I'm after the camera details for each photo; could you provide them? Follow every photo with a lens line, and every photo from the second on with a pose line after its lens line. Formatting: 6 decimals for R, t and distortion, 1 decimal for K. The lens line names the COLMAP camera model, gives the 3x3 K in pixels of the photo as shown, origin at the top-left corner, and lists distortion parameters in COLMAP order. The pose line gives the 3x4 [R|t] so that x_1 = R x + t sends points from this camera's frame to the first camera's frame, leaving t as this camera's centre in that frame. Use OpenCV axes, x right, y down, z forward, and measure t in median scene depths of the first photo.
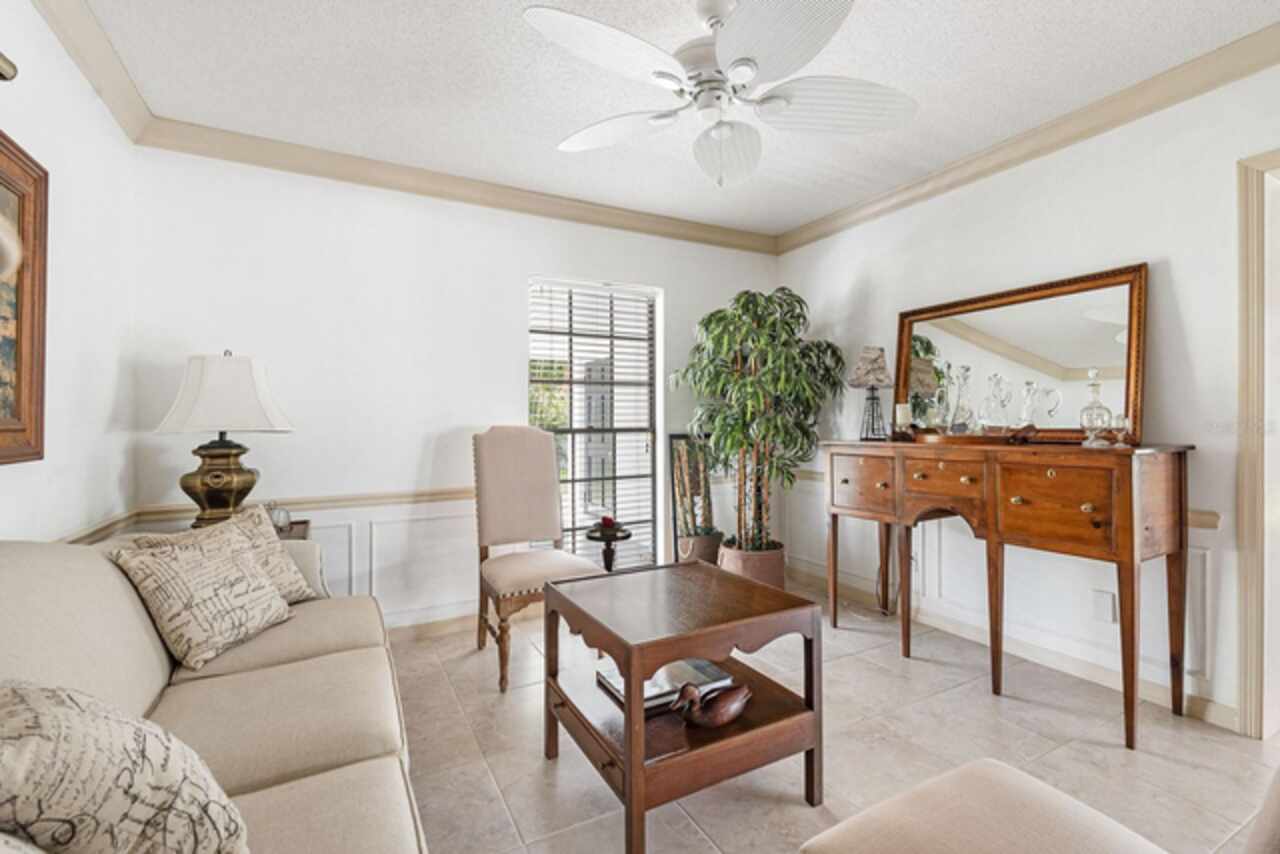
lens RADIAL K [[555.9, 0, 640.0], [0, 555.9, 427.0], [0, 0, 1]] dist [0.000454, 0.000034]
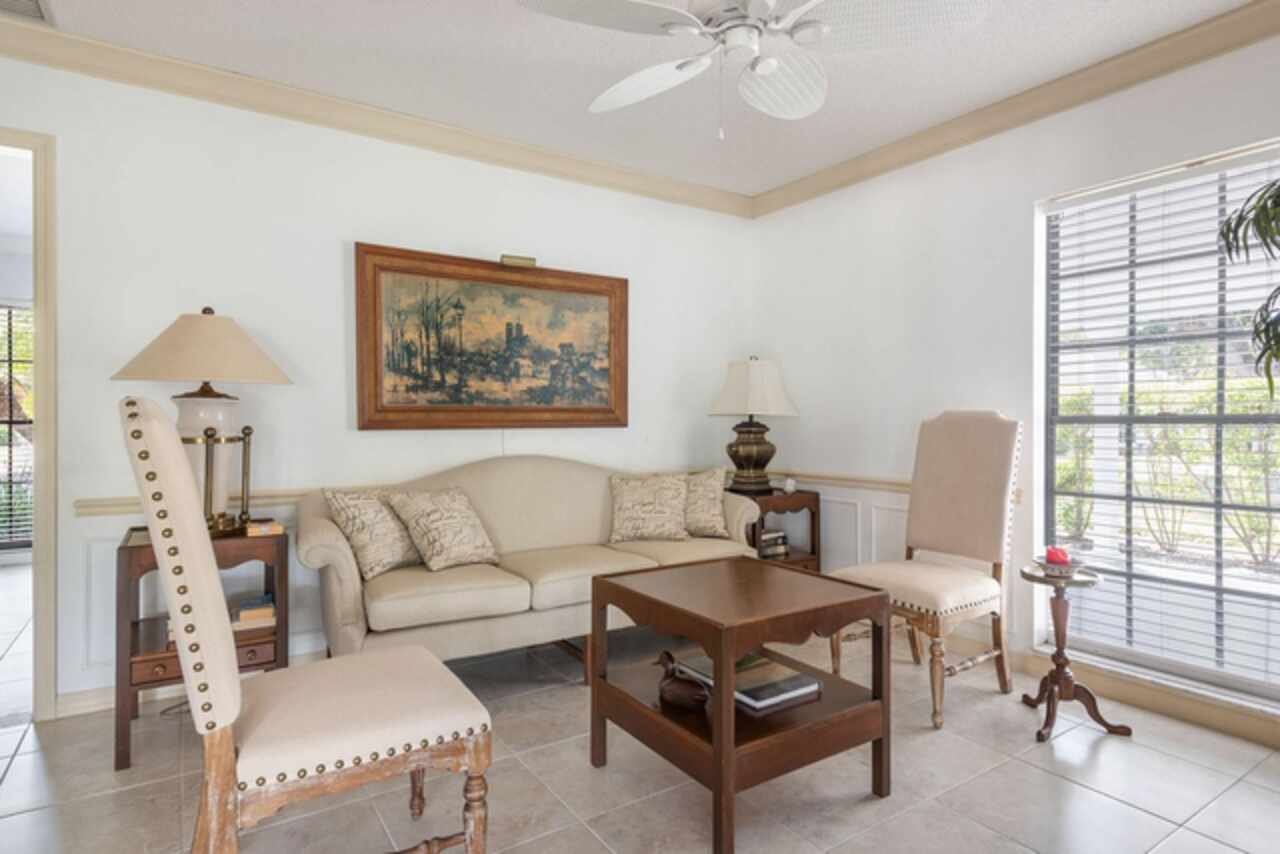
lens RADIAL K [[705.5, 0, 661.3], [0, 705.5, 423.3], [0, 0, 1]] dist [0.049798, -0.000171]
pose [[0.110600, 0.014909, -0.993753, 0.959329], [-0.005853, 0.999880, 0.014349, 0.004766], [0.993848, 0.004229, 0.110674, 0.569856]]
